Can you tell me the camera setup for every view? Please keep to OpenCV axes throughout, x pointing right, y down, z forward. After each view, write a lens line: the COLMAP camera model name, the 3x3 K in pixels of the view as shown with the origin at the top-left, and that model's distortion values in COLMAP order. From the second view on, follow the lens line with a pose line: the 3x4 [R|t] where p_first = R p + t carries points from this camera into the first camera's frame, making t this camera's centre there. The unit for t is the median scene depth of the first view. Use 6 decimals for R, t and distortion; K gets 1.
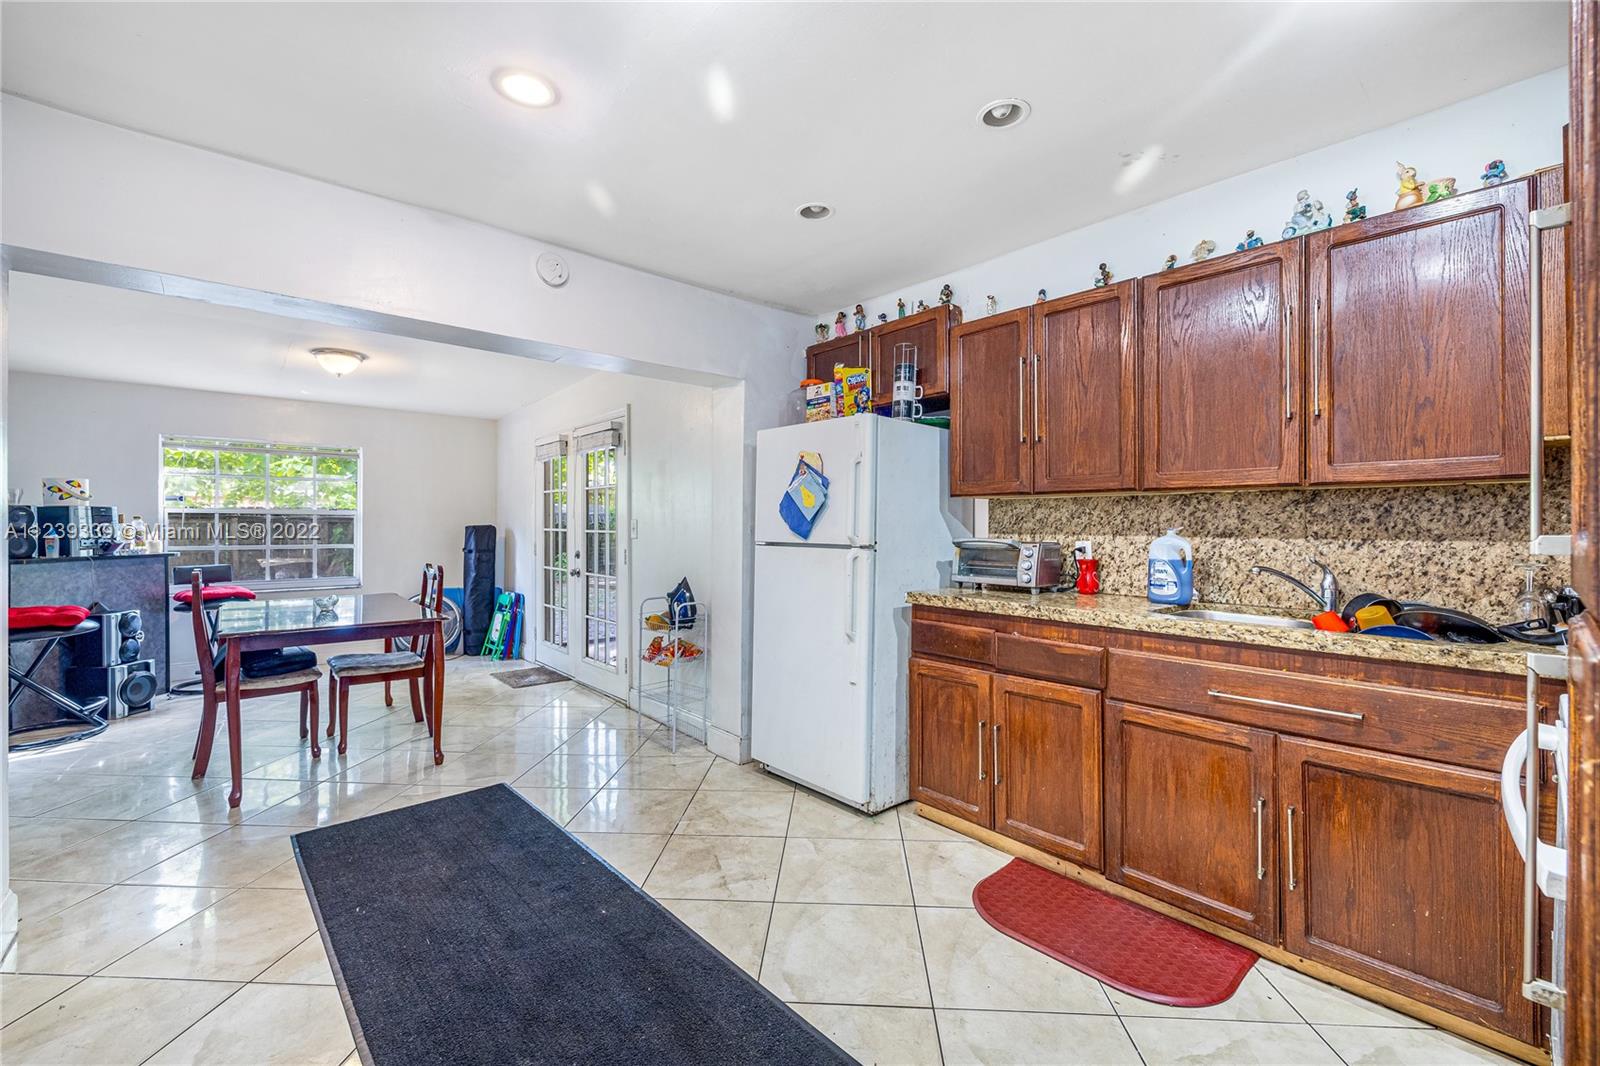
lens RADIAL K [[665.9, 0, 803.8], [0, 665.9, 524.2], [0, 0, 1]] dist [-0.000388, 0.000339]
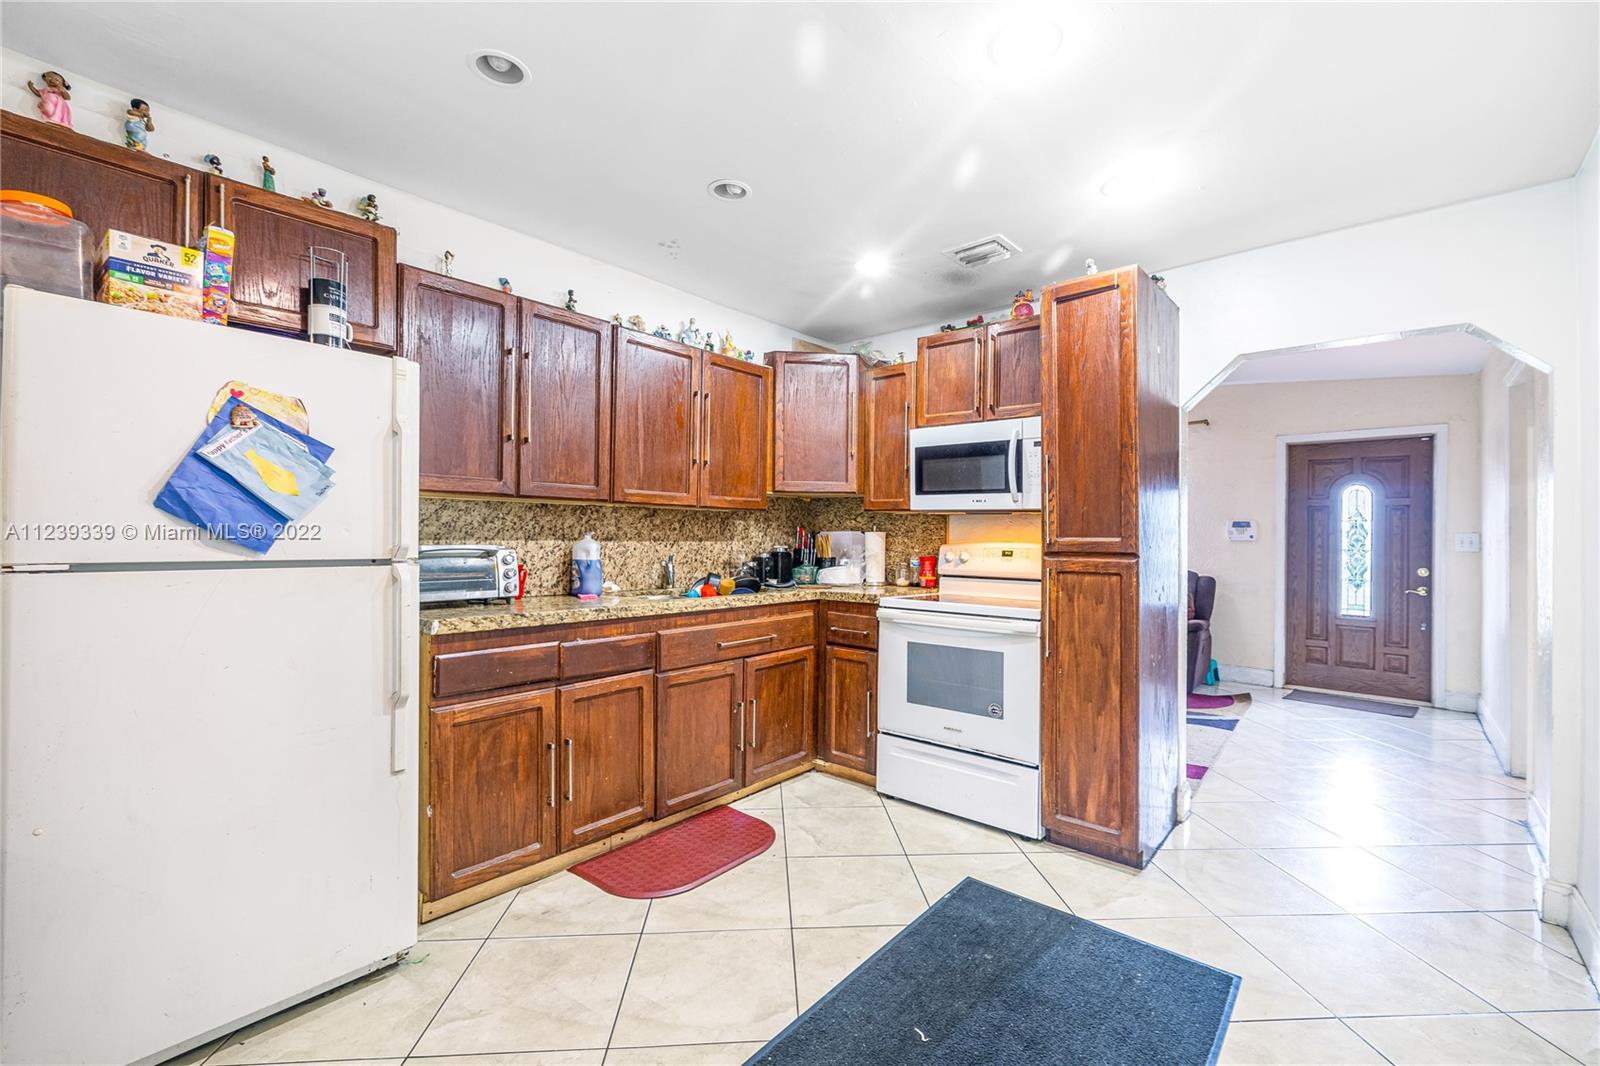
lens RADIAL K [[676.9, 0, 803.9], [0, 676.9, 530.1], [0, 0, 1]] dist [-0.002061, -0.000361]
pose [[-0.128737, 0.005738, 0.991662, -0.741144], [-0.011296, 0.999910, -0.007252, 0.004263], [-0.991614, -0.012135, -0.128660, 0.815303]]
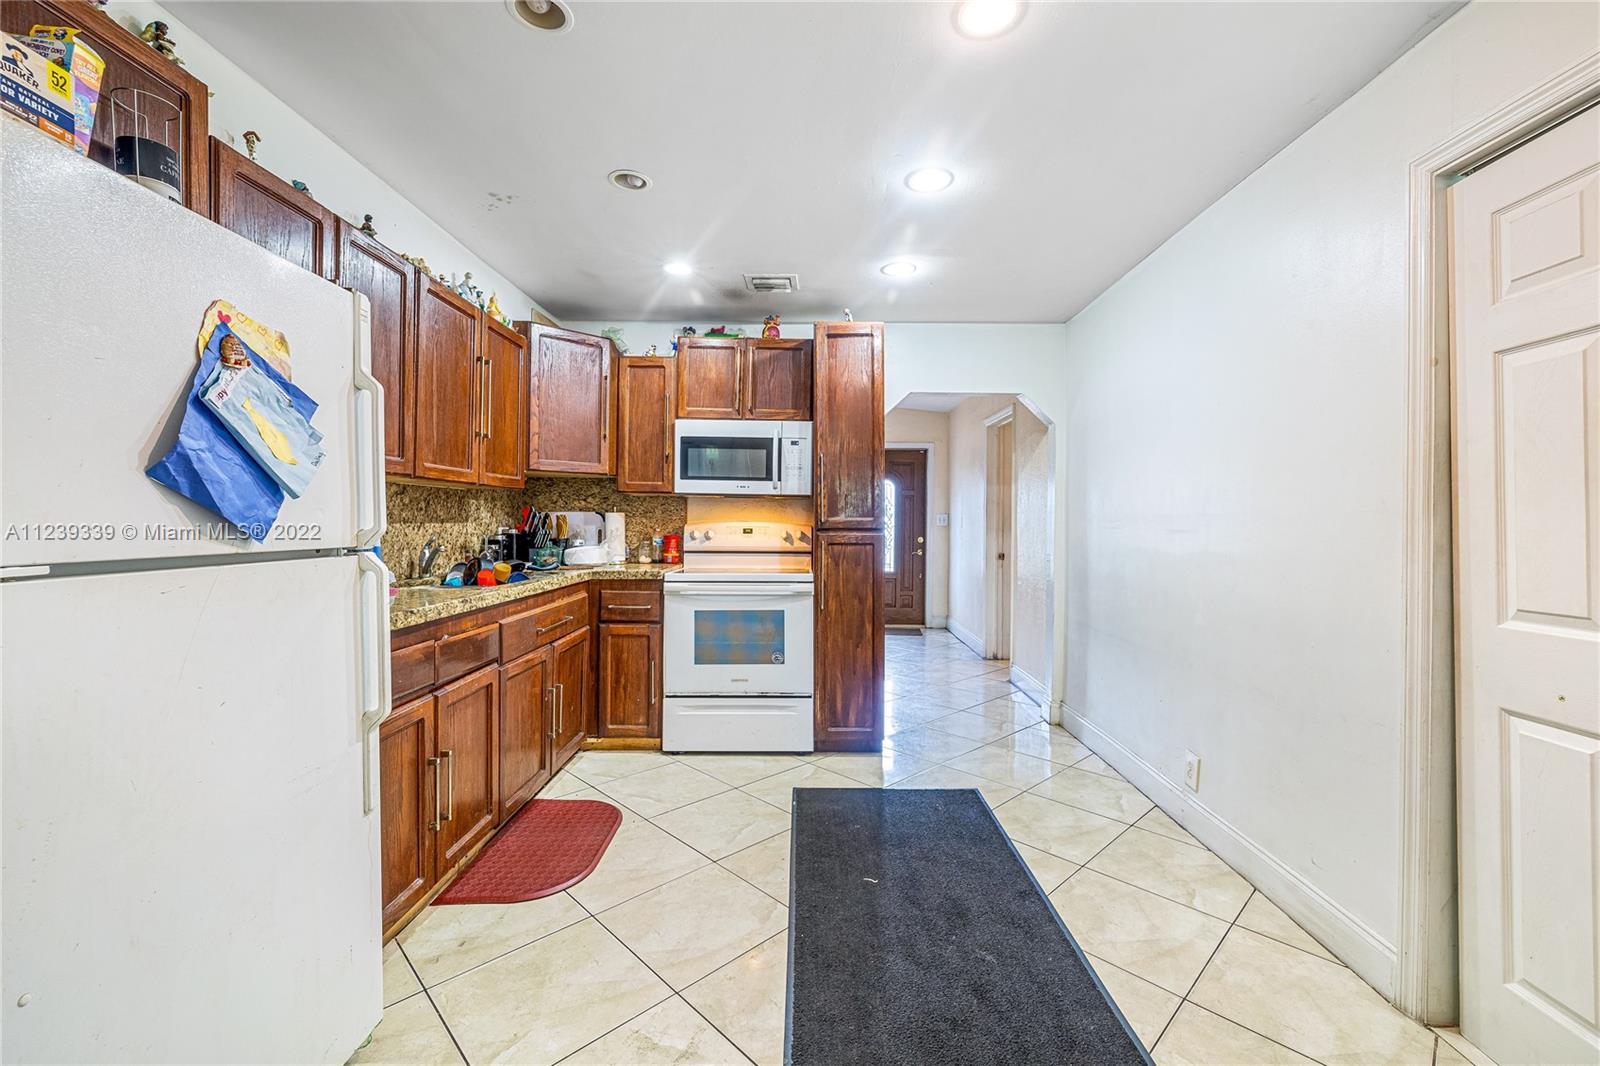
lens RADIAL K [[677.3, 0, 811.8], [0, 677.3, 518.4], [0, 0, 1]] dist [0.000304, -0.000017]
pose [[-0.749596, -0.004731, 0.661879, -0.631943], [-0.008243, 0.999964, -0.002188, 0.008995], [-0.661845, -0.007096, -0.749607, 1.373700]]
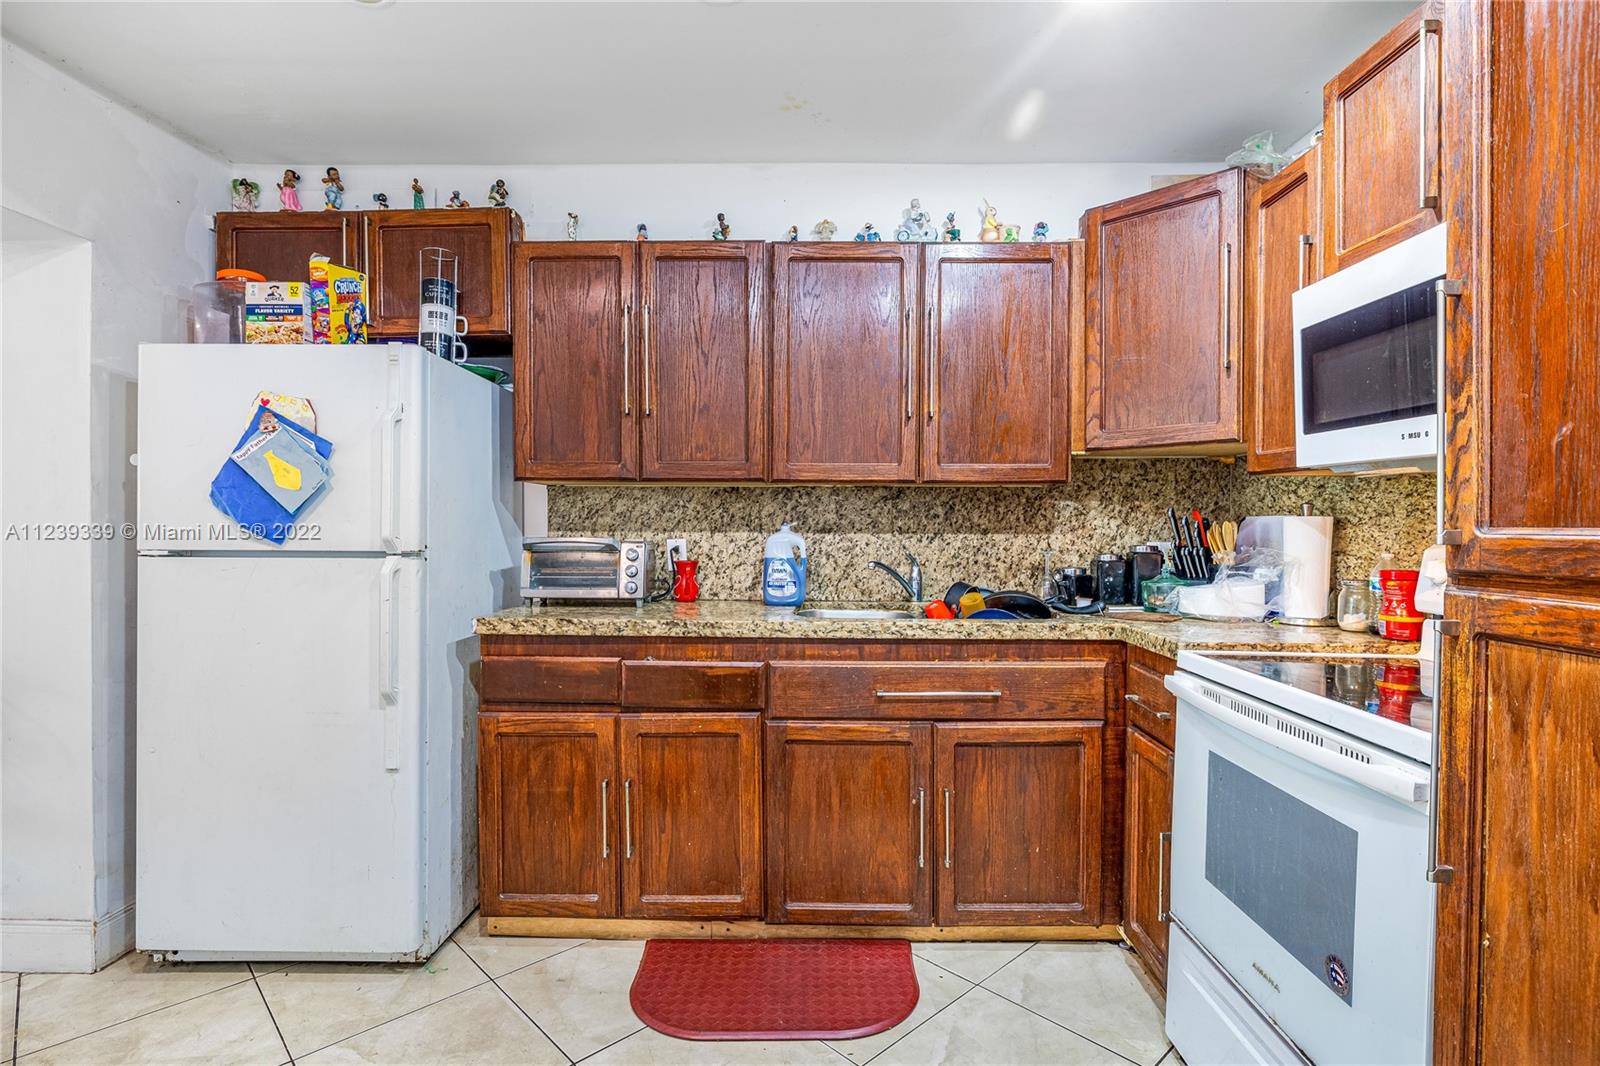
lens RADIAL K [[794.5, 0, 806.8], [0, 794.5, 536.7], [0, 0, 1]] dist [-0.007791, 0.001335]
pose [[0.677964, -0.014145, 0.734959, -0.245716], [-0.002603, 0.999762, 0.021642, 0.000145], [-0.735091, -0.016585, 0.677766, 0.238793]]
